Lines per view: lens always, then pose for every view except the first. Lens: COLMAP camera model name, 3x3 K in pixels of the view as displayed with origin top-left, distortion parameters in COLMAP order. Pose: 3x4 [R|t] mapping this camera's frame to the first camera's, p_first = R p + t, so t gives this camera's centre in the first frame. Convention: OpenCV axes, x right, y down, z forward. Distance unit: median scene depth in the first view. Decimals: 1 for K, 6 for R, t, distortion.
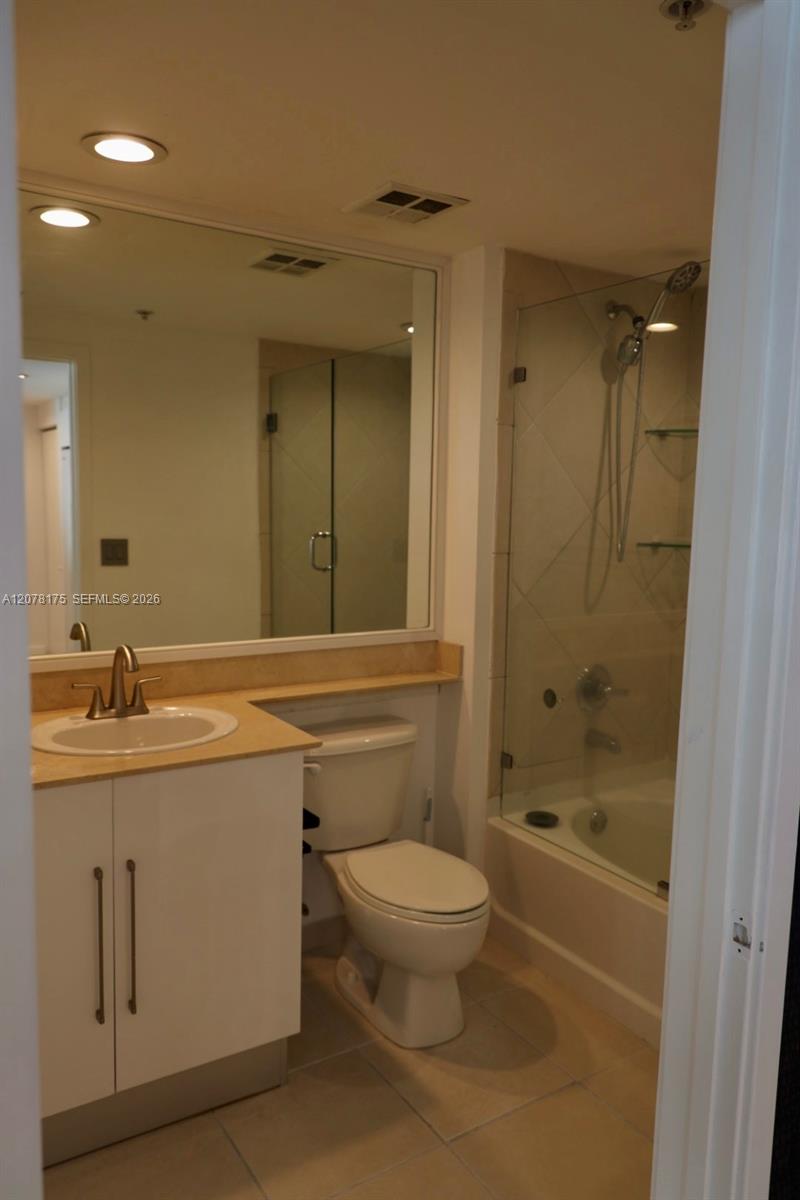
lens RADIAL K [[872.6, 0, 411.4], [0, 872.6, 604.2], [0, 0, 1]] dist [0.004066, 0.003356]
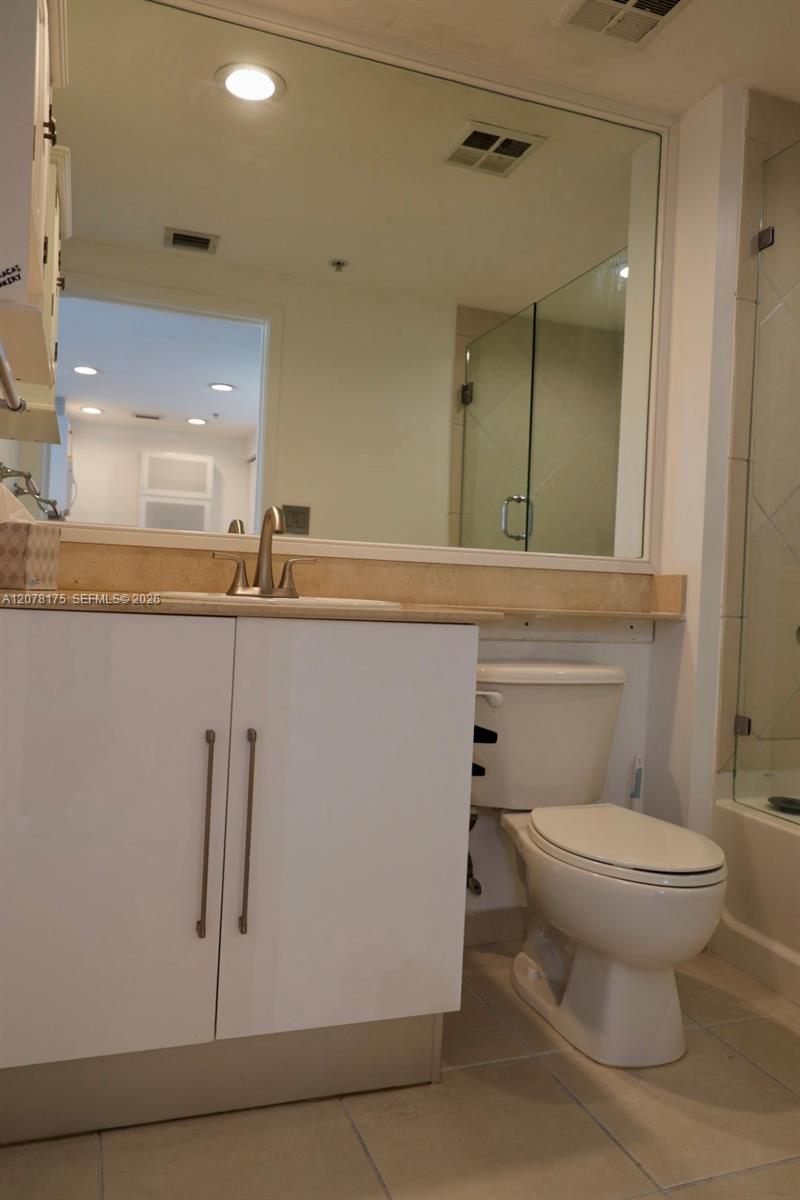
lens RADIAL K [[872.6, 0, 411.4], [0, 872.6, 604.2], [0, 0, 1]] dist [0.004066, 0.003356]
pose [[0.974215, 0.023580, -0.224387, -0.006435], [-0.047720, 0.993560, -0.102773, 0.171964], [0.220518, 0.110830, 0.969066, 0.175453]]
